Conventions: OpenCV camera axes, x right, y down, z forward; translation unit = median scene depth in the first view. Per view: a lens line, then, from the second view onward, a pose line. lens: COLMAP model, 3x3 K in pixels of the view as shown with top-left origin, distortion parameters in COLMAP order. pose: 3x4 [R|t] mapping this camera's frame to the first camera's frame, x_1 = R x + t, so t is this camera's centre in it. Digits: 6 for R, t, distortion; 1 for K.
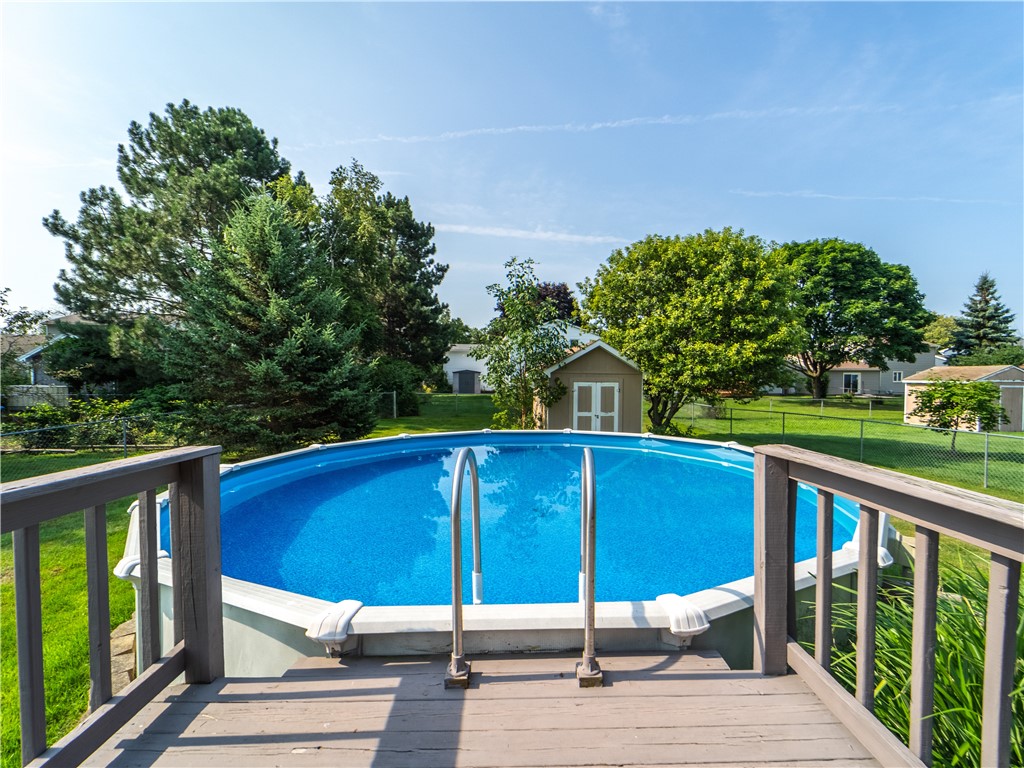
lens RADIAL K [[463.1, 0, 525.8], [0, 463.1, 390.6], [0, 0, 1]] dist [-0.002129, -0.000666]
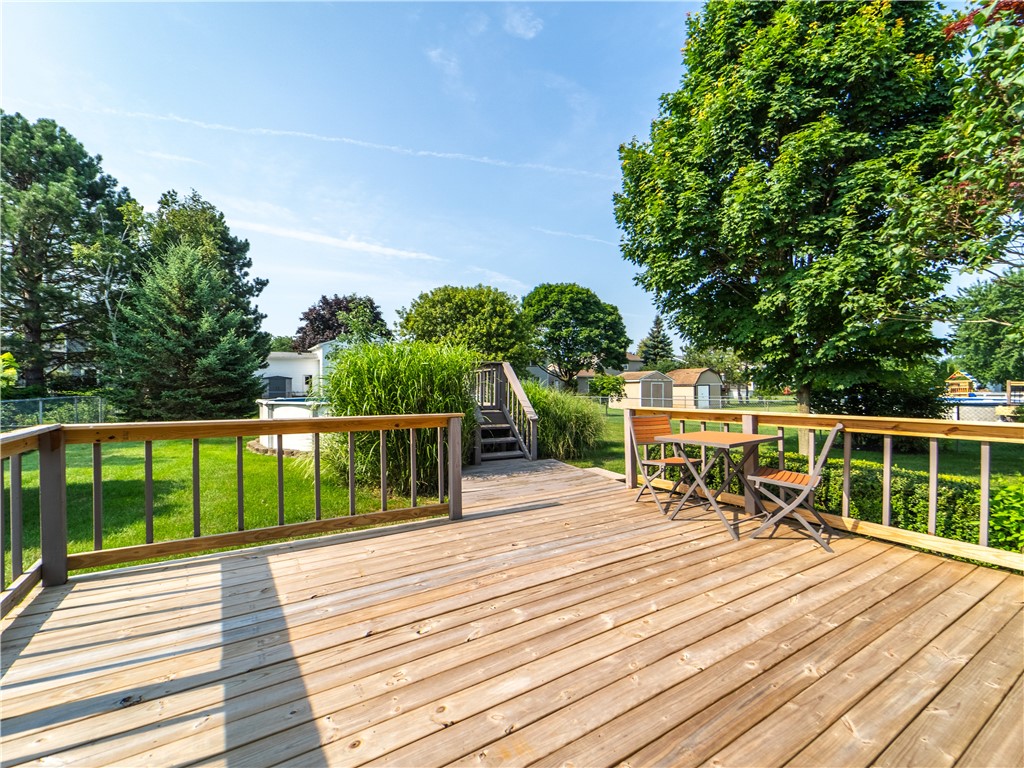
lens RADIAL K [[463.1, 0, 525.8], [0, 463.1, 390.6], [0, 0, 1]] dist [-0.002129, -0.000666]
pose [[0.911176, -0.011459, 0.411858, -0.063902], [0.022311, 0.999519, -0.021550, 0.031379], [-0.411413, 0.028824, 0.910993, -0.254838]]
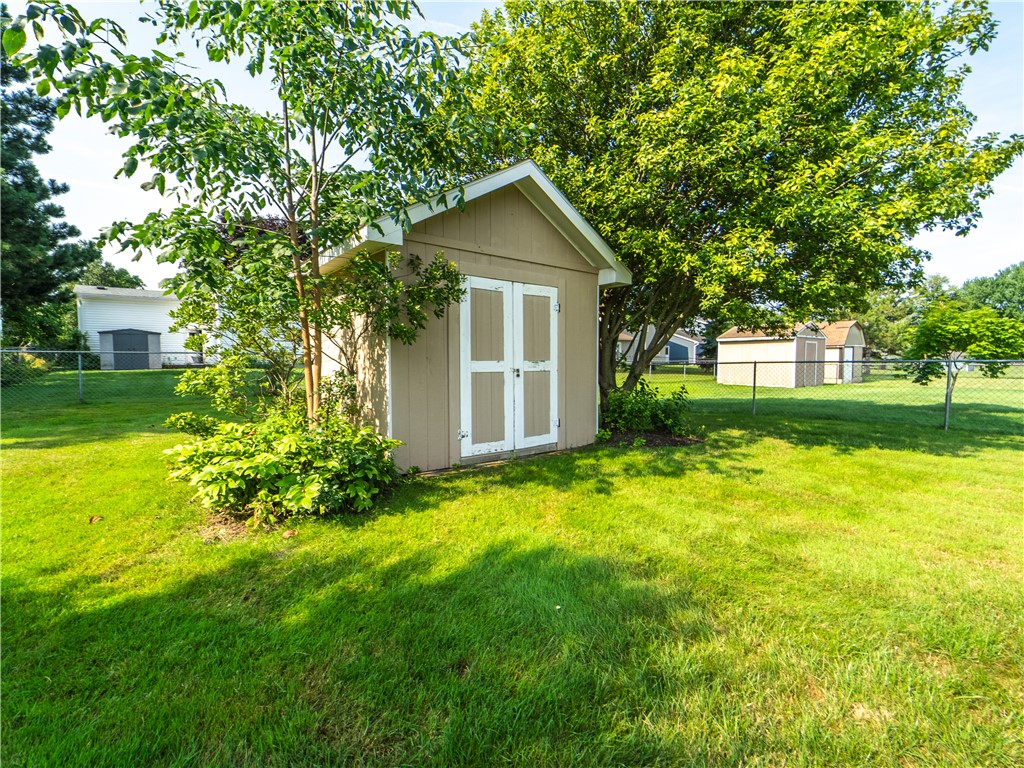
lens RADIAL K [[463.1, 0, 525.8], [0, 463.1, 390.6], [0, 0, 1]] dist [-0.002129, -0.000666]
pose [[0.847685, -0.042767, 0.528774, -0.019602], [0.022112, 0.998727, 0.045330, 0.025567], [-0.530040, -0.026734, 0.847551, 0.319969]]
